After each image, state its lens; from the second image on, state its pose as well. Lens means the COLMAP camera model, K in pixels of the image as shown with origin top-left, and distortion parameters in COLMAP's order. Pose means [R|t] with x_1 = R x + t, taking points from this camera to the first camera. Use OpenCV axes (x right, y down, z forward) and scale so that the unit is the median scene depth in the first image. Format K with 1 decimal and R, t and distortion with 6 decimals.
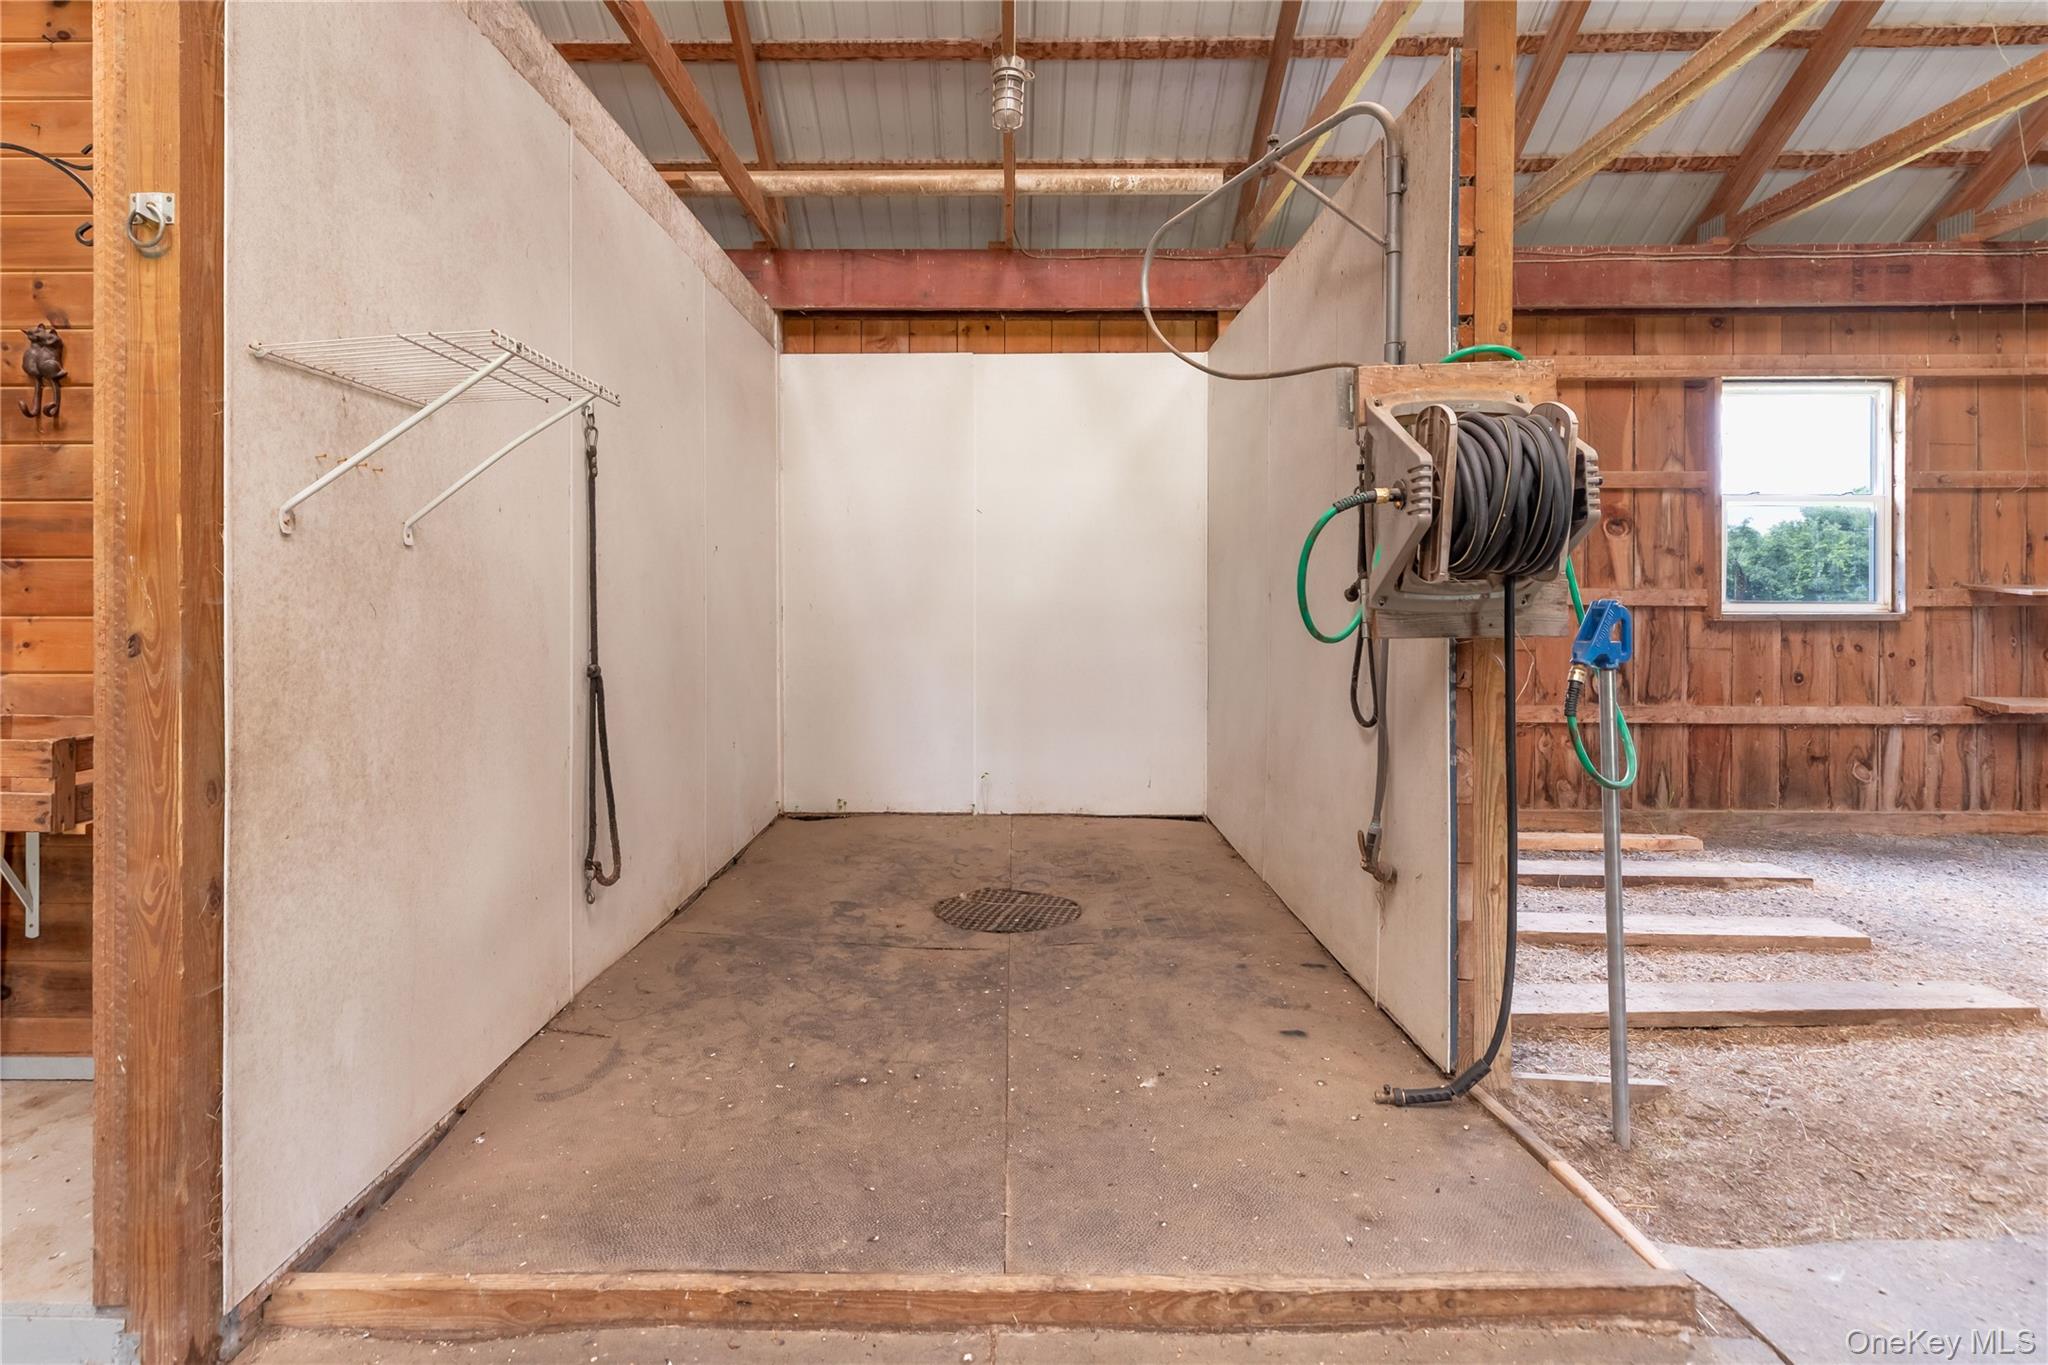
lens RADIAL K [[1019.6, 0, 970.8], [0, 1019.6, 594.1], [0, 0, 1]] dist [0.001042, -0.000456]
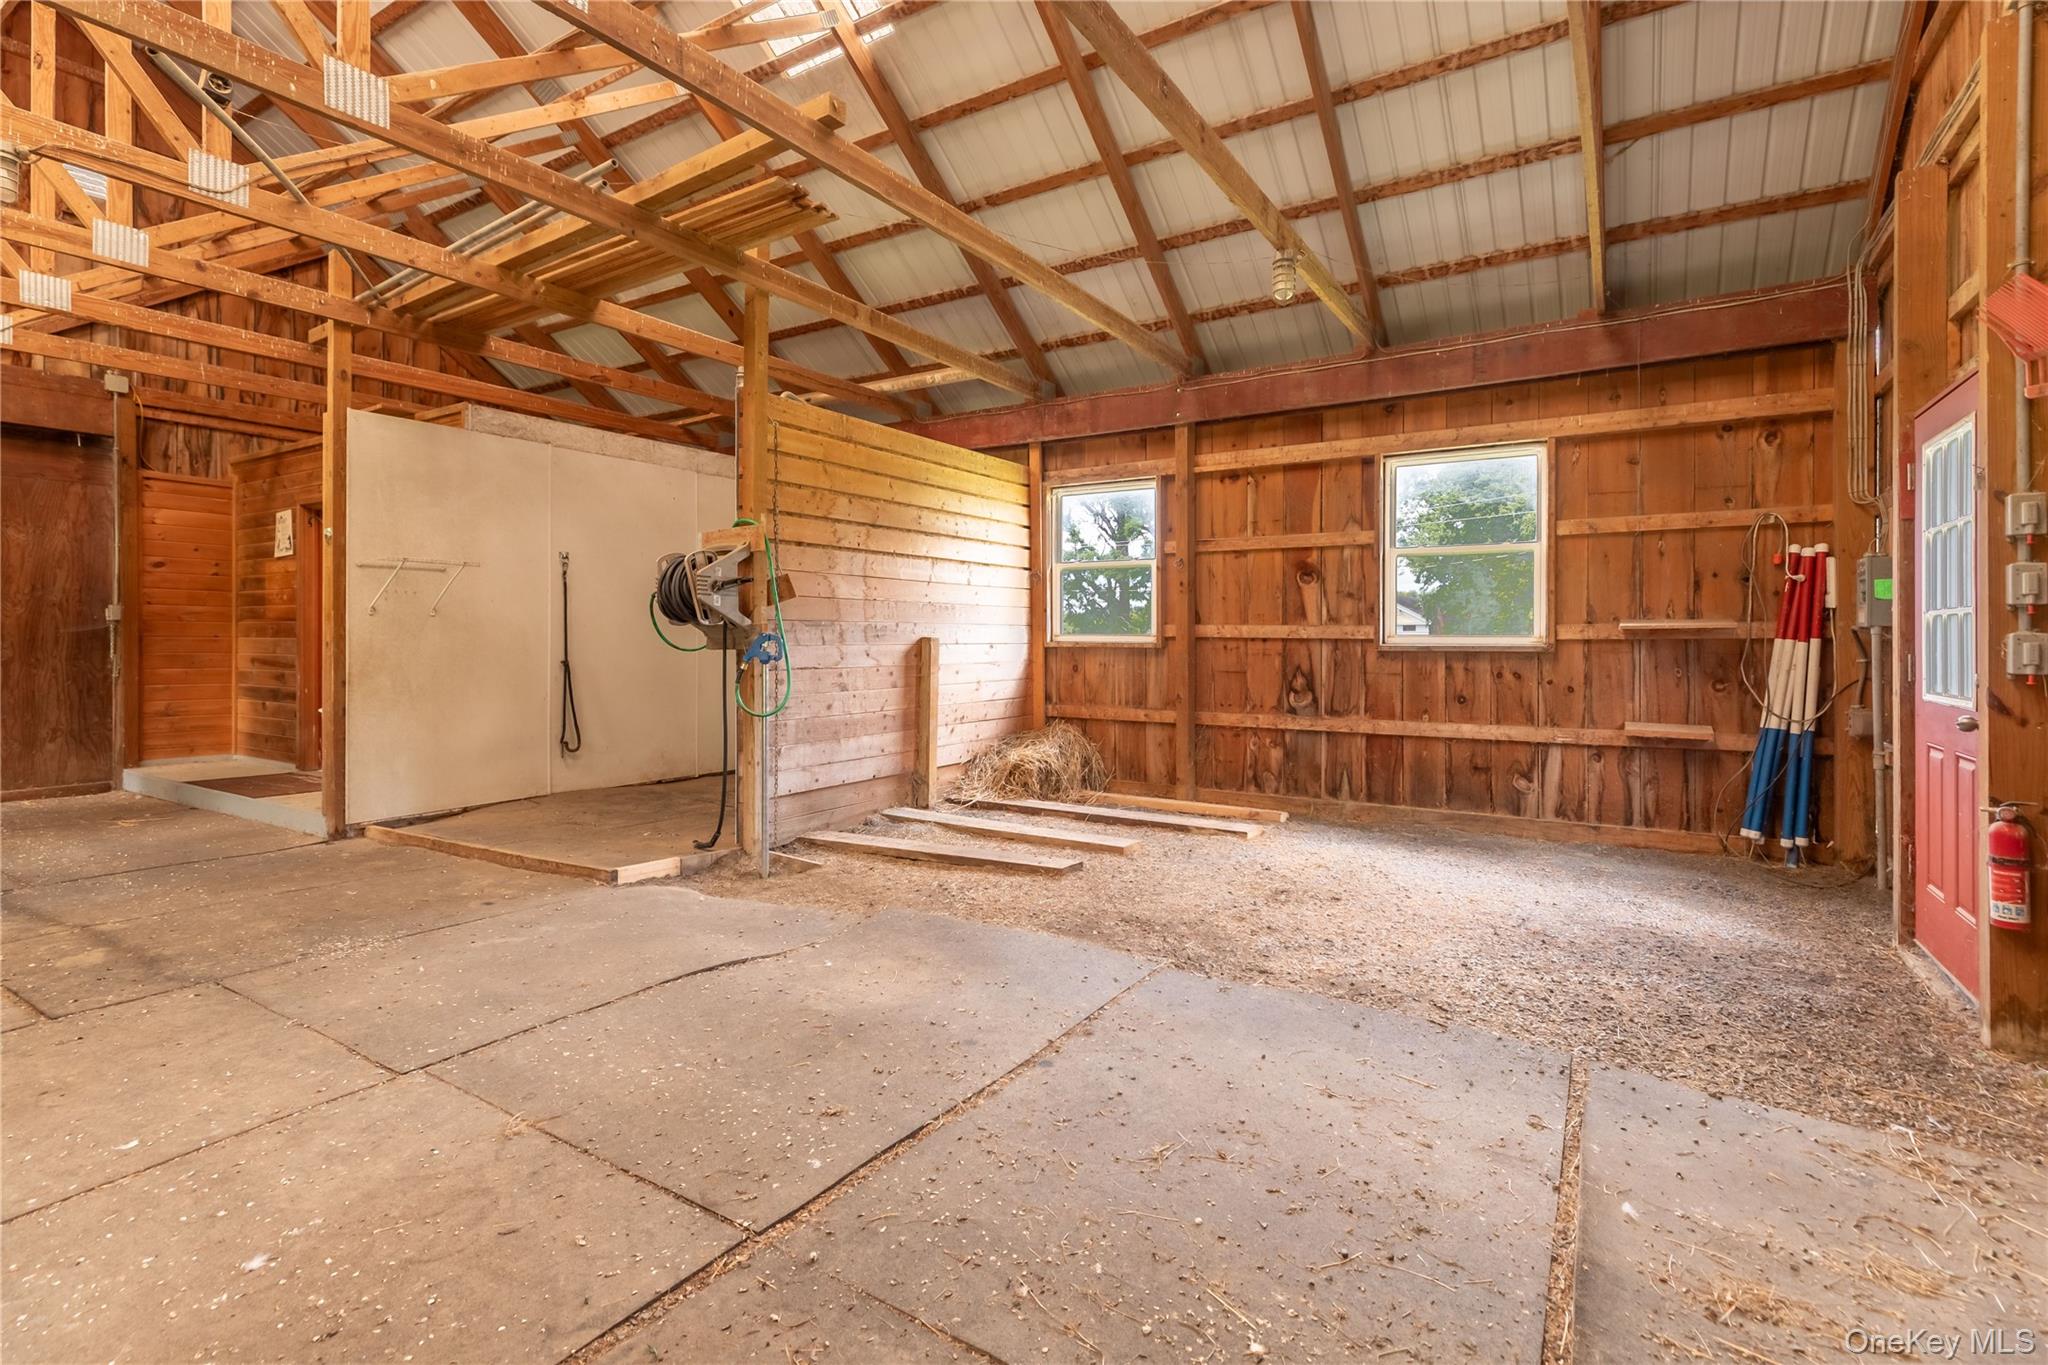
lens RADIAL K [[947.2, 0, 1009.1], [0, 947.2, 629.7], [0, 0, 1]] dist [-0.000258, -0.000243]
pose [[0.858102, -0.004258, -0.513462, 0.926567], [0.002466, 0.999988, -0.004172, 0.004123], [0.513474, 0.002314, 0.858102, -0.215444]]
